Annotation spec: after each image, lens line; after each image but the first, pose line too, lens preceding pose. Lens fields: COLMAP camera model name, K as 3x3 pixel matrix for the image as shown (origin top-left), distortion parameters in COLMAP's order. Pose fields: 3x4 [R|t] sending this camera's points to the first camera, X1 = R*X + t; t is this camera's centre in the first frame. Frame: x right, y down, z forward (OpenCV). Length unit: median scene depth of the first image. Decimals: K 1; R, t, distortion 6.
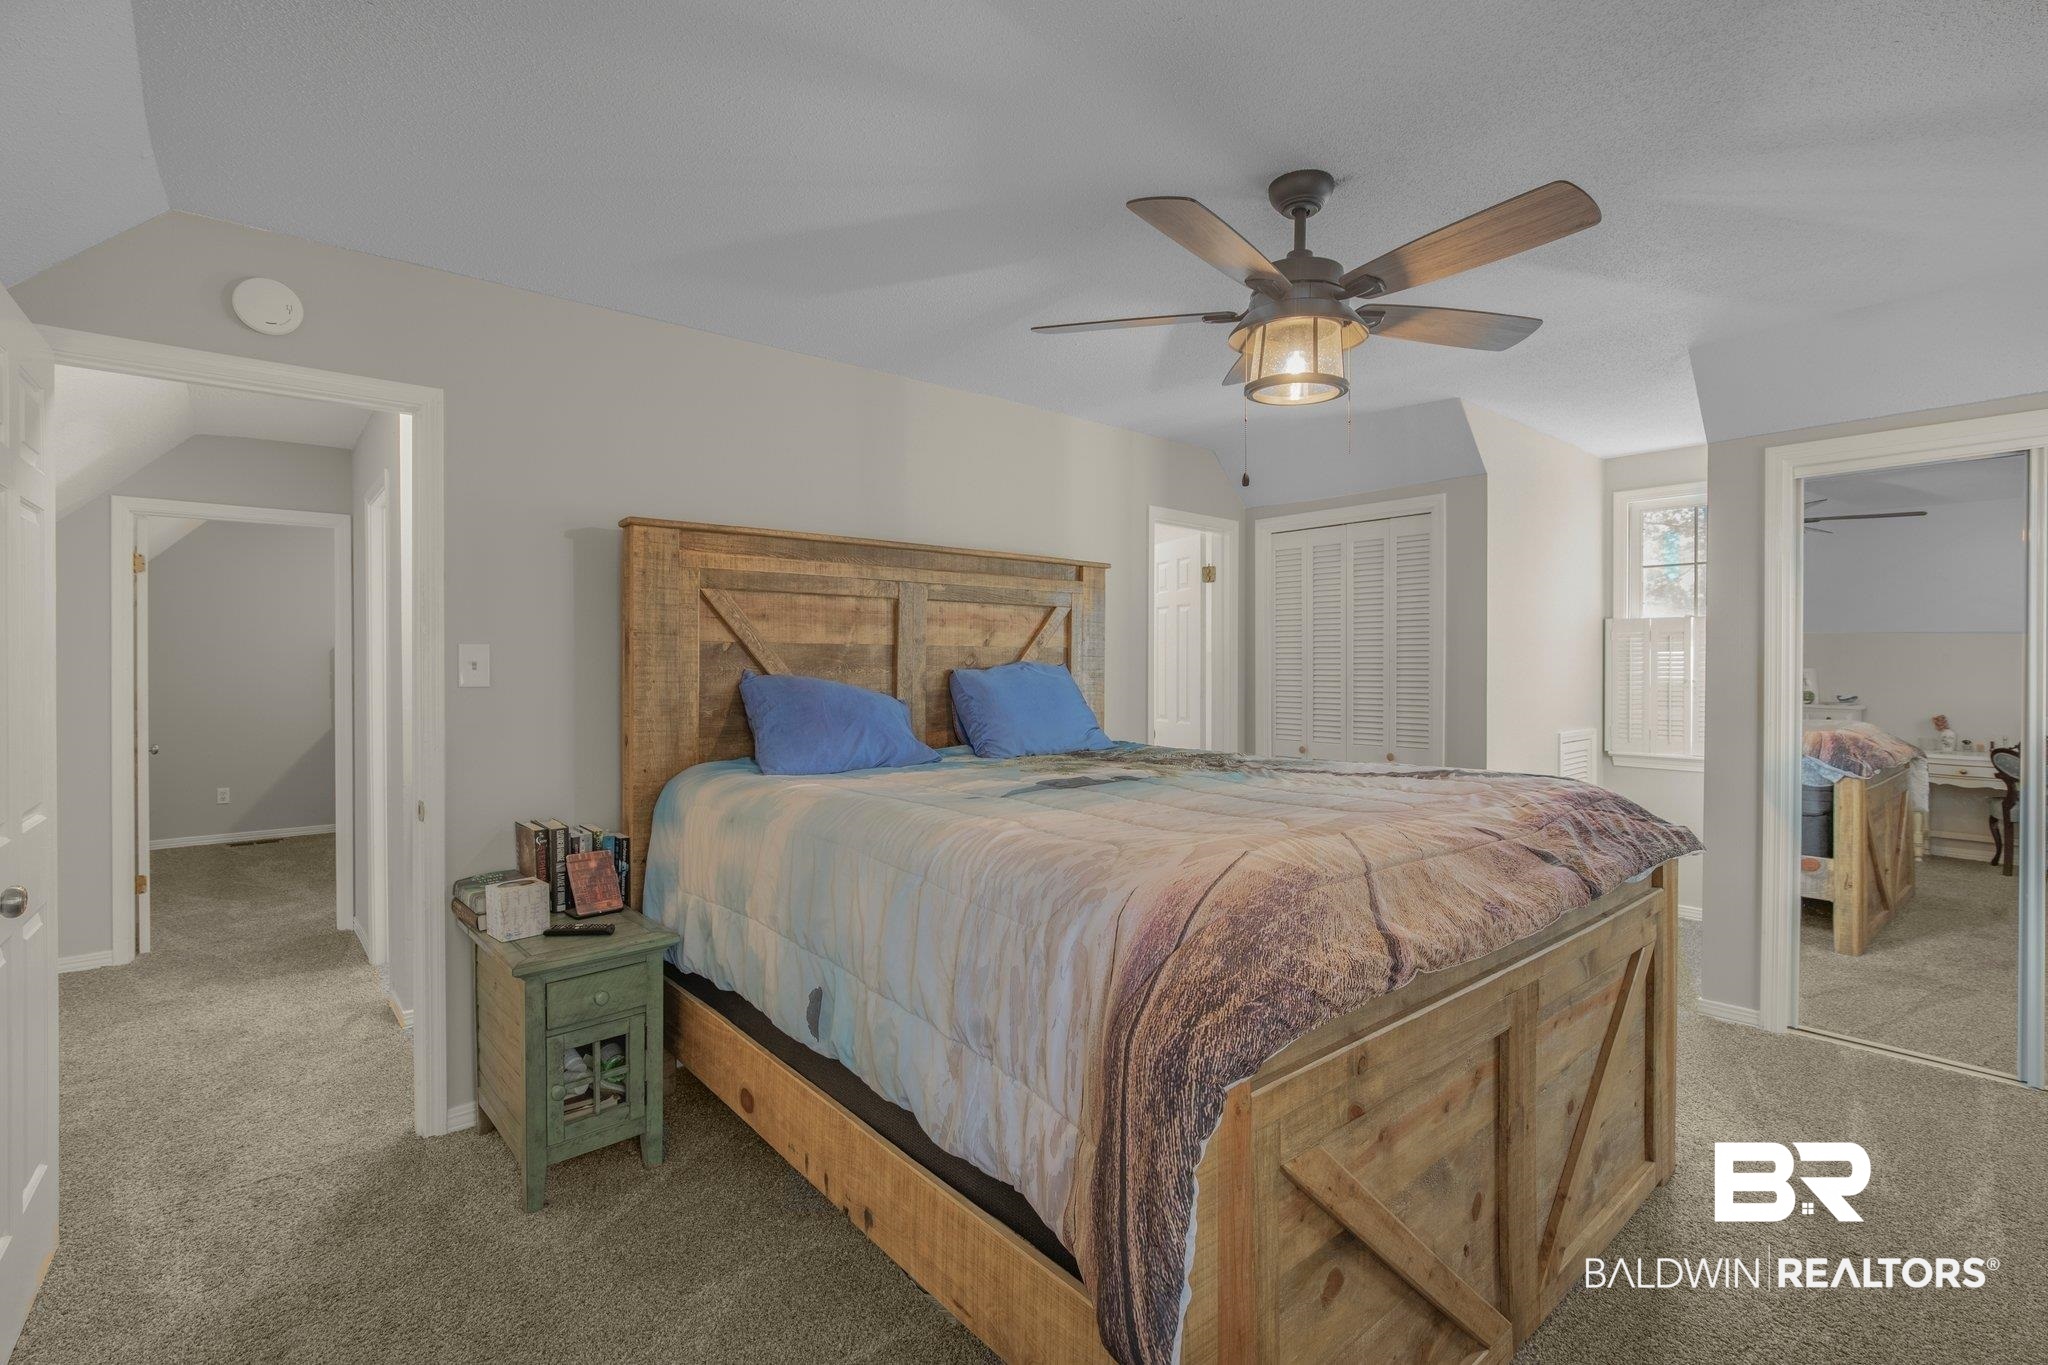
lens RADIAL K [[927.1, 0, 1011.0], [0, 927.1, 667.2], [0, 0, 1]] dist [-0.000652, 0.000188]
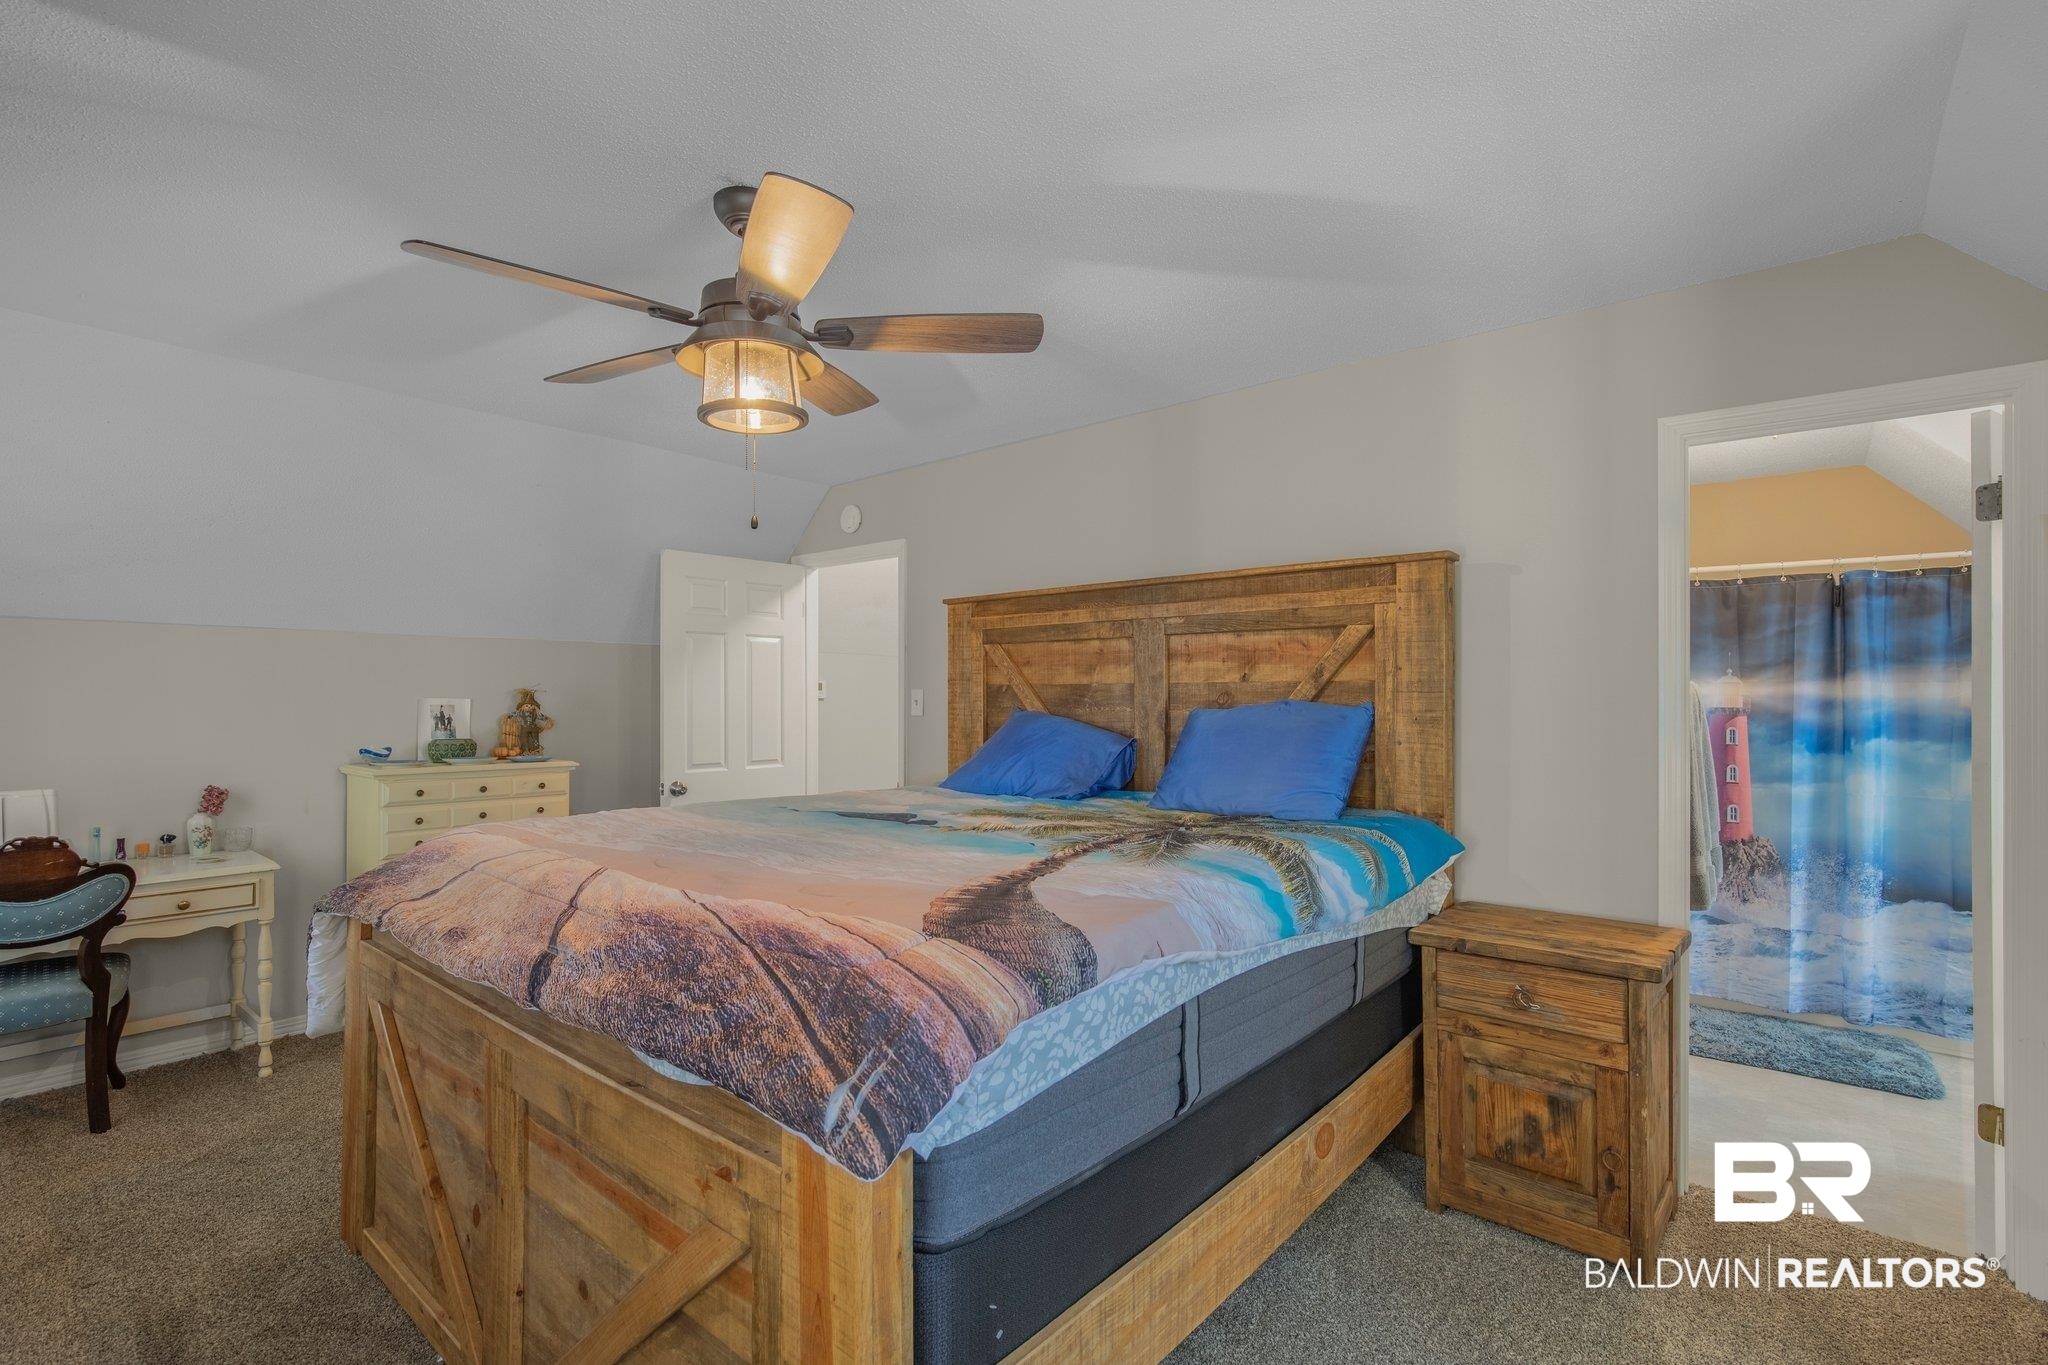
lens RADIAL K [[936.6, 0, 1061.2], [0, 936.6, 694.4], [0, 0, 1]] dist [-0.000590, -0.000092]
pose [[0.197477, -0.003983, -0.980299, 0.858229], [-0.002373, 0.999987, -0.004541, -0.007560], [0.980305, 0.003223, 0.197465, 0.734002]]
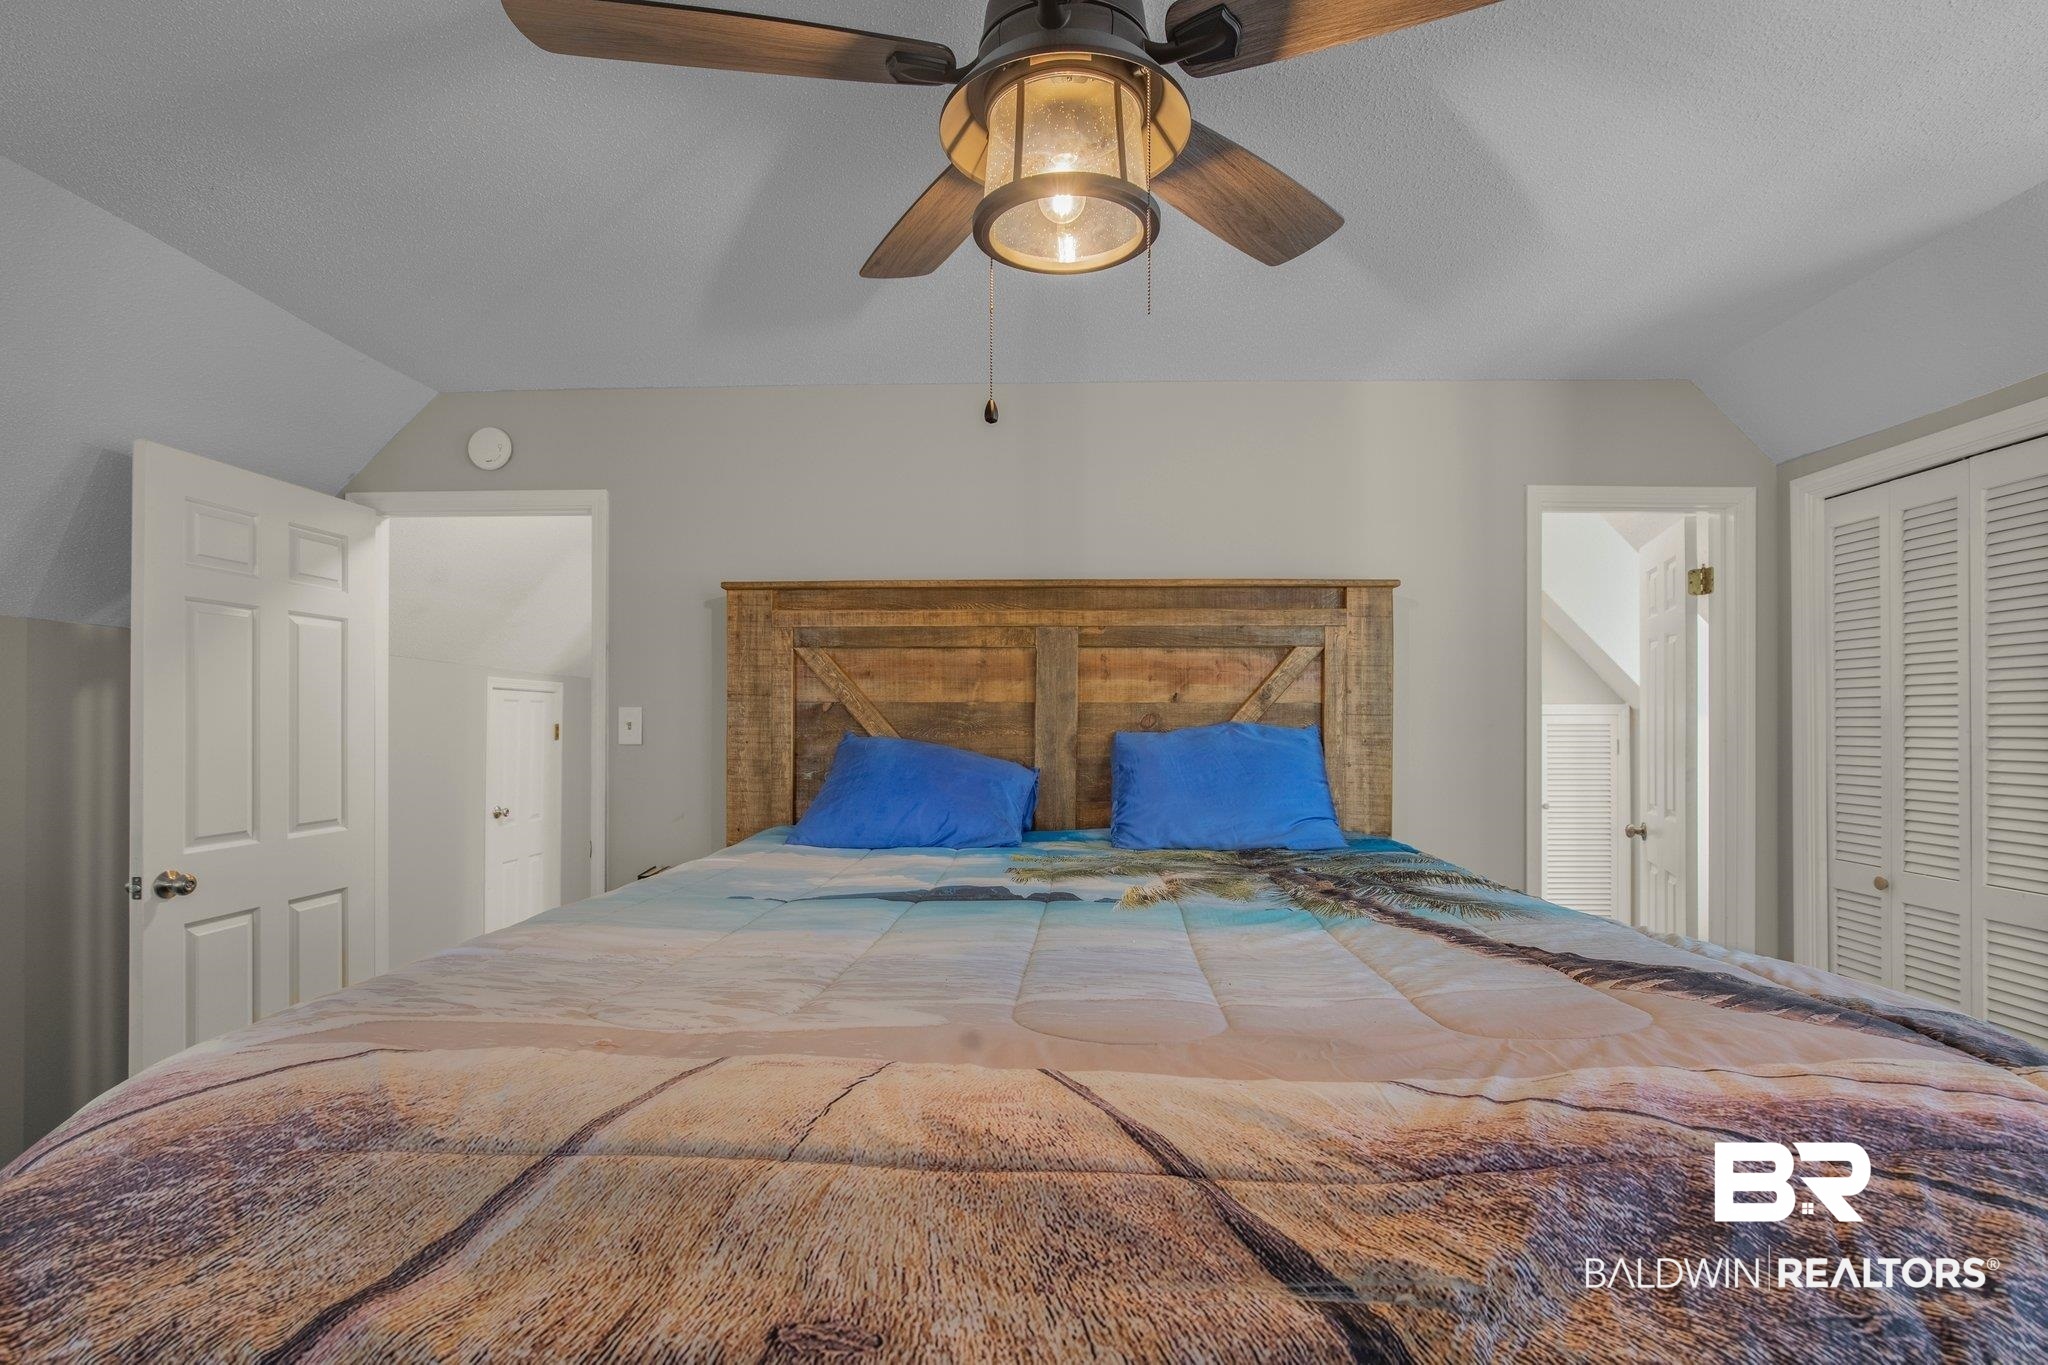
lens RADIAL K [[920.1, 0, 1014.7], [0, 920.1, 703.2], [0, 0, 1]] dist [-0.001288, 0.000460]
pose [[0.752276, -0.013292, -0.658714, 0.416956], [-0.003712, 0.999695, -0.024411, -0.003063], [0.658838, 0.020809, 0.751997, 0.366665]]
